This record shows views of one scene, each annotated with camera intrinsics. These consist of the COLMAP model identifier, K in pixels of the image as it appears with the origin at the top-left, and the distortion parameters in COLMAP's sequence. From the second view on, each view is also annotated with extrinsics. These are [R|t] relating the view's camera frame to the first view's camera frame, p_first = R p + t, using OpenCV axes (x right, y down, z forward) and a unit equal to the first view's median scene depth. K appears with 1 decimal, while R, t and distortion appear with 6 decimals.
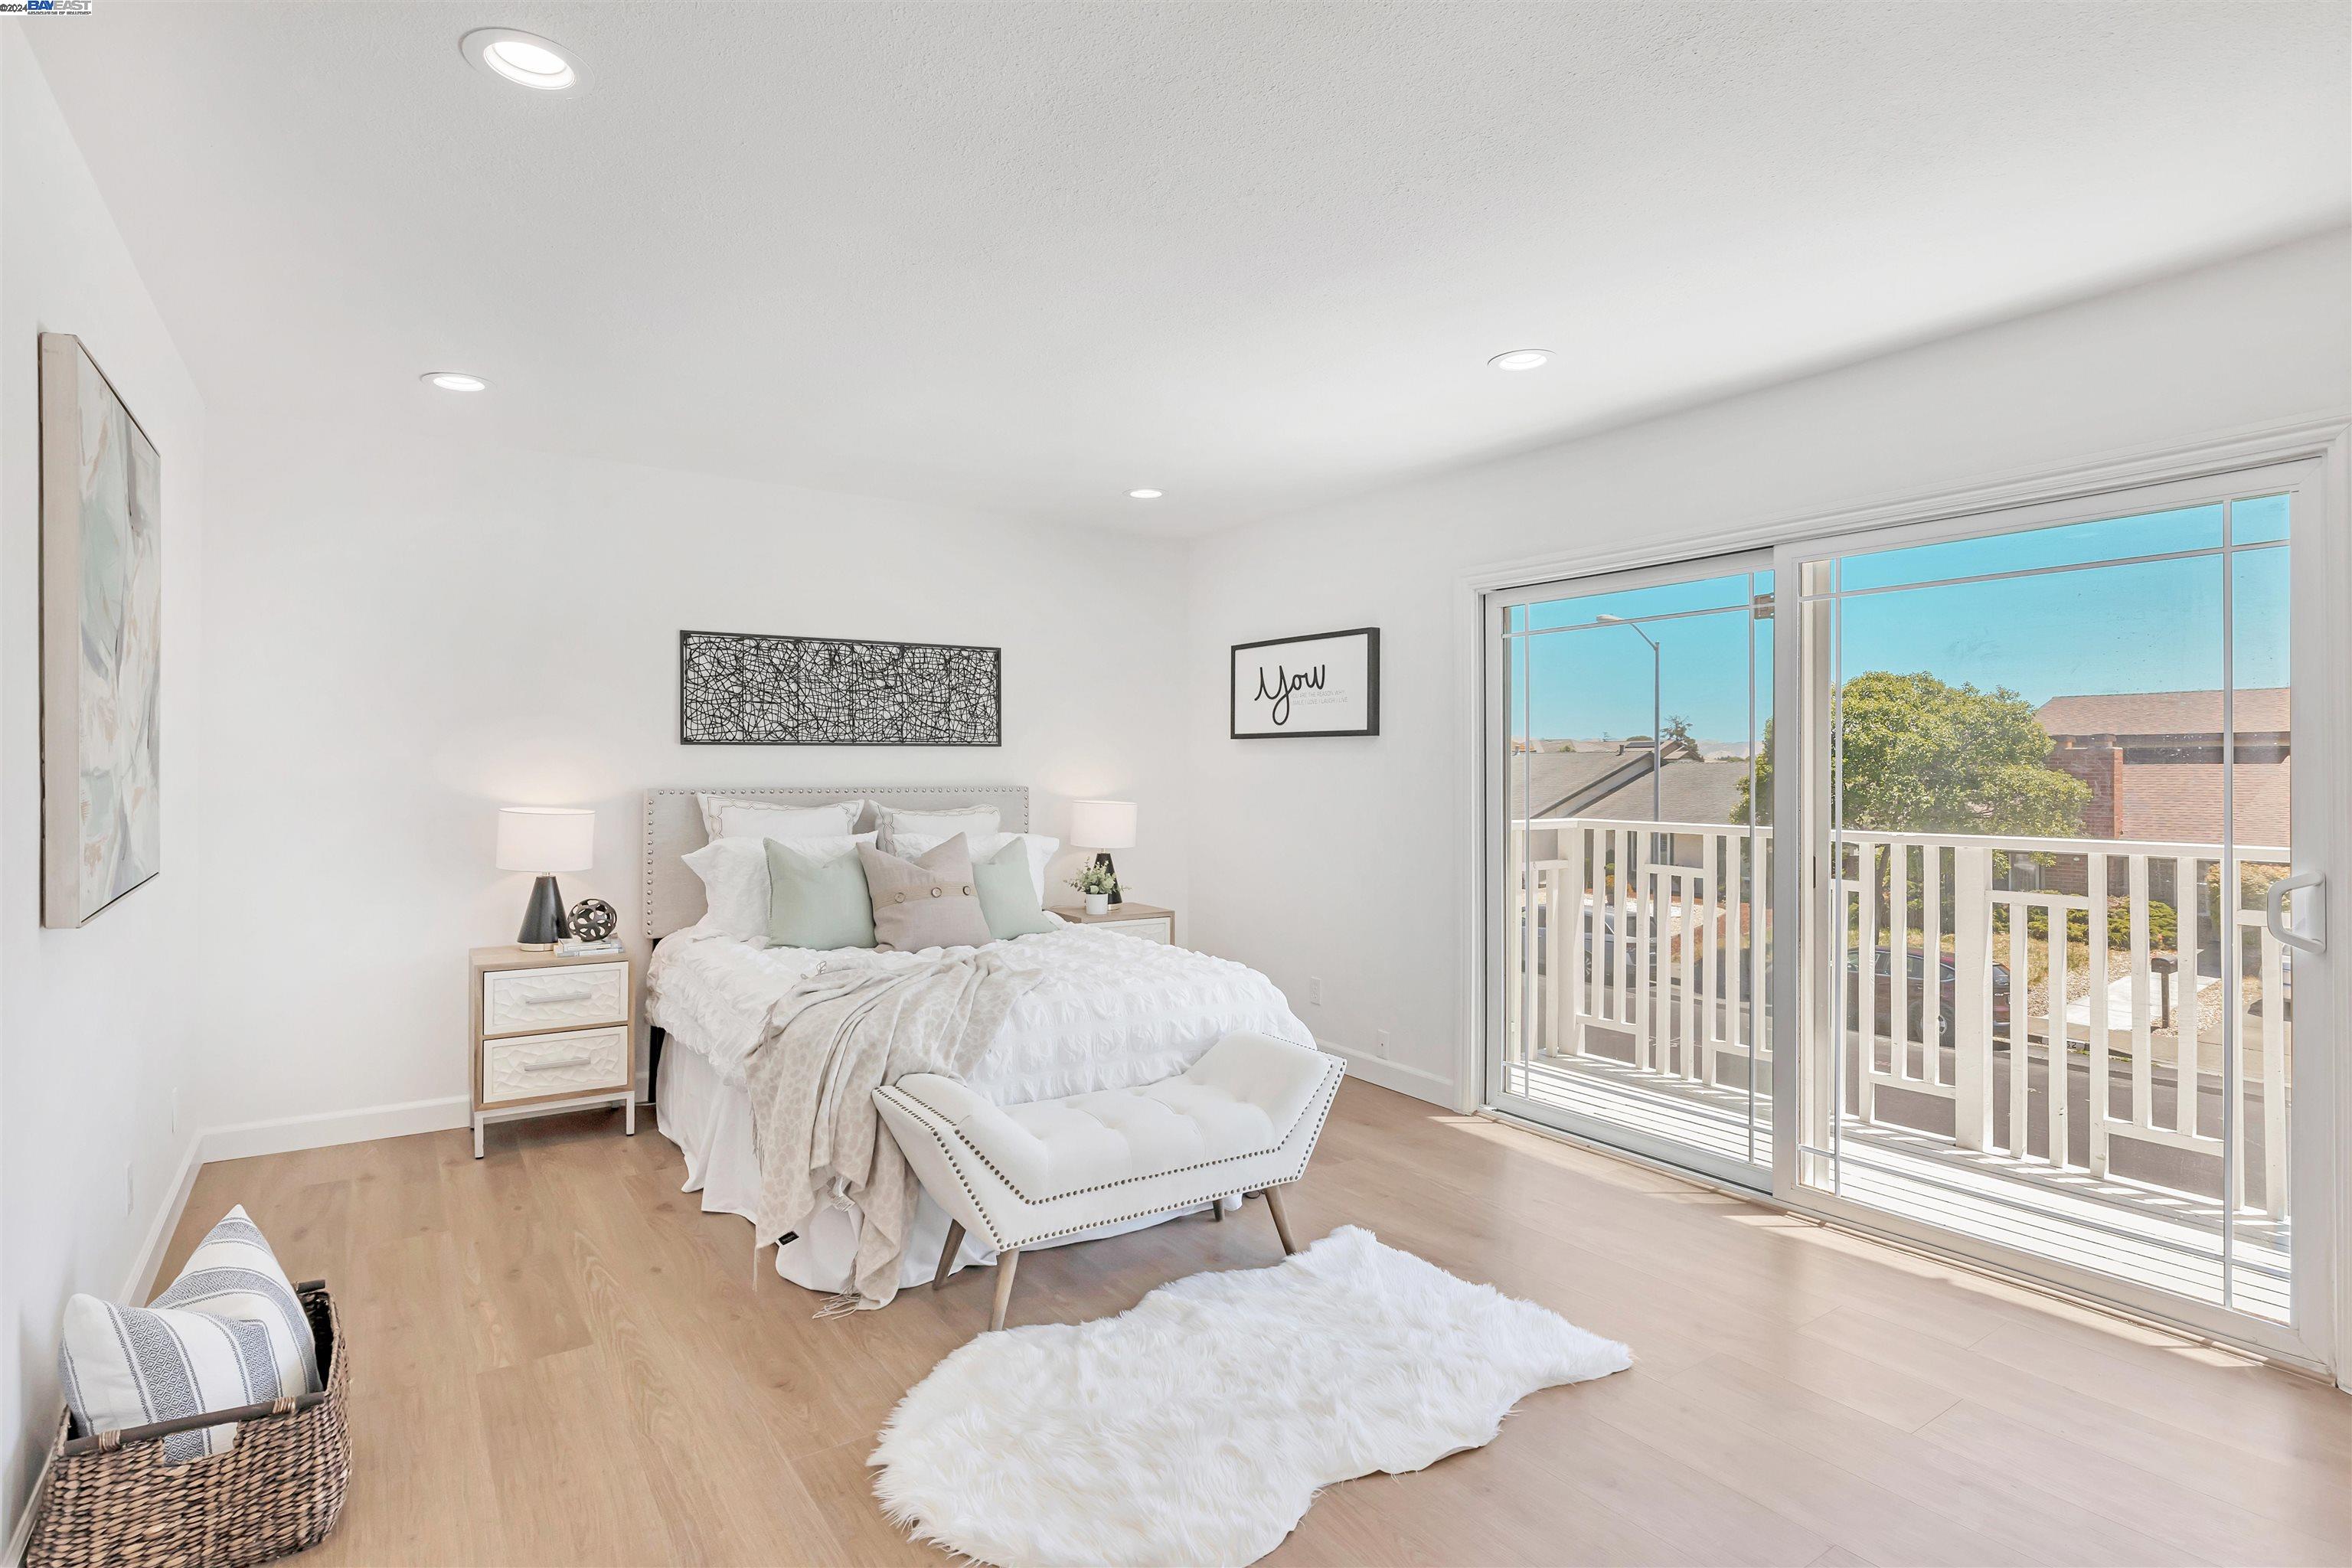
lens RADIAL K [[1165.8, 0, 1176.0], [0, 1165.8, 784.0], [0, 0, 1]] dist [-0.003114, 0.000169]
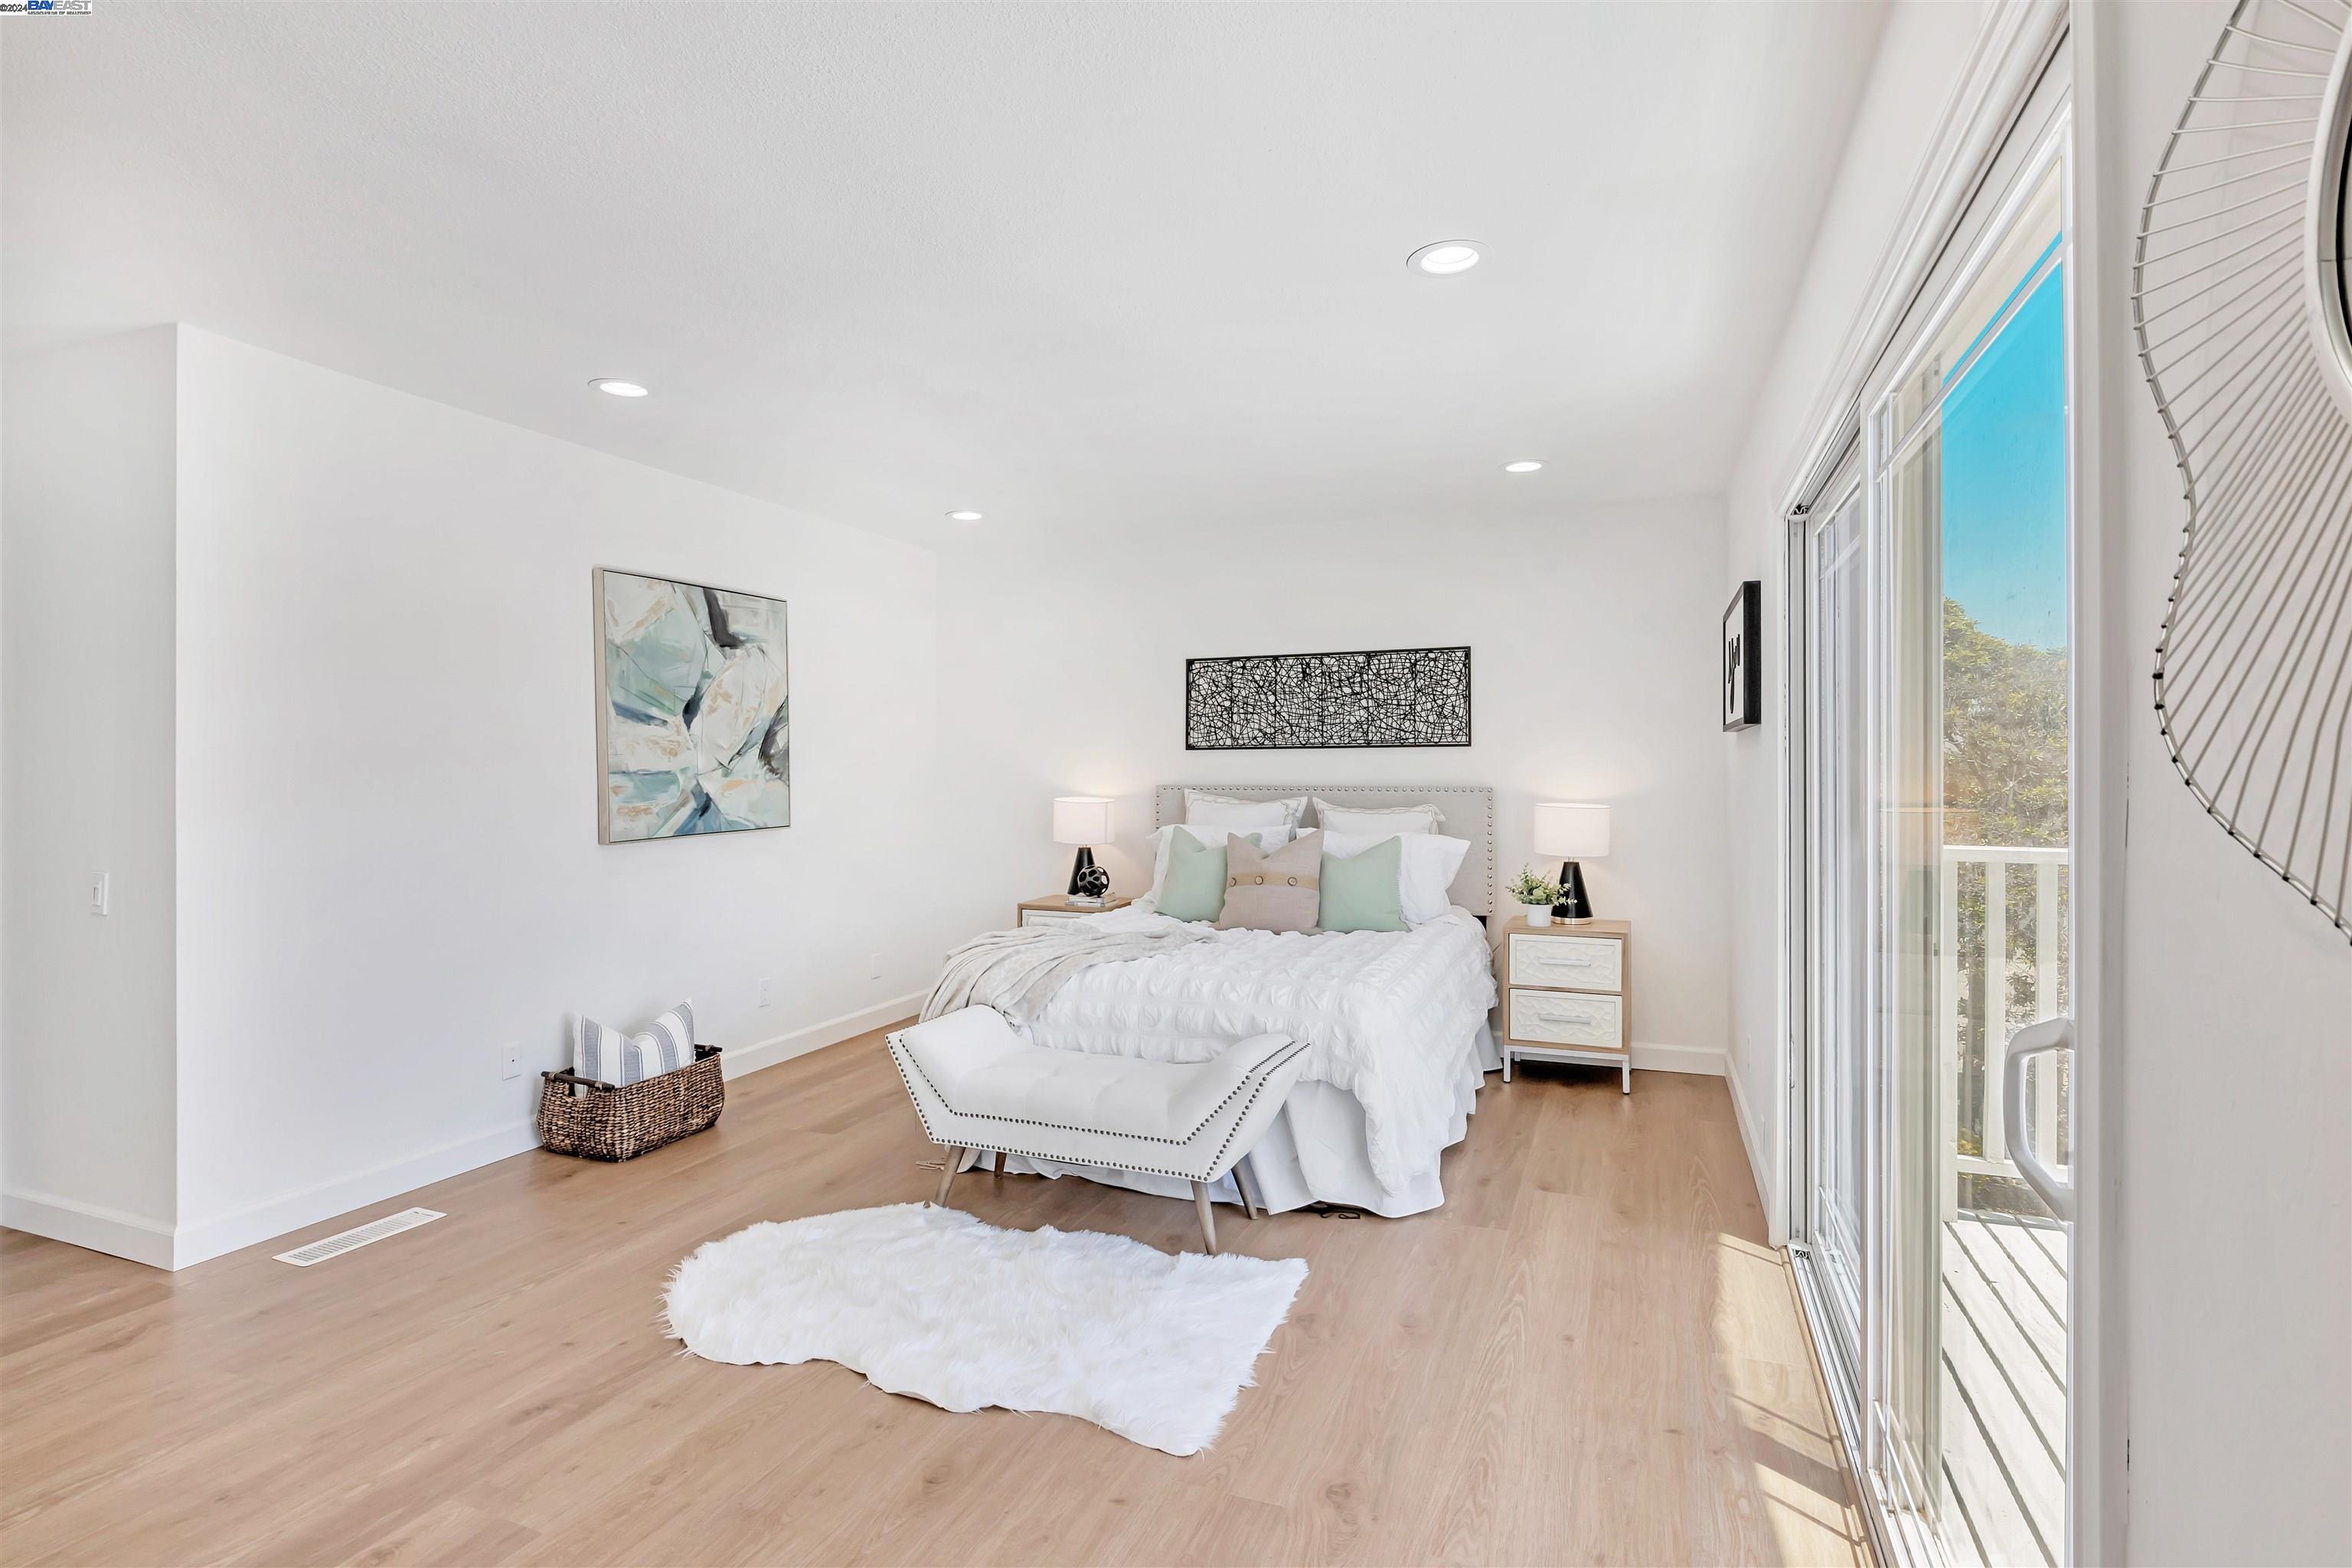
lens RADIAL K [[1165.8, 0, 1176.0], [0, 1165.8, 784.0], [0, 0, 1]] dist [-0.003114, 0.000169]
pose [[0.573467, 0.008469, -0.819185, 0.554334], [-0.009928, 0.999945, 0.003387, -0.001388], [0.819169, 0.006190, 0.573519, 0.251058]]
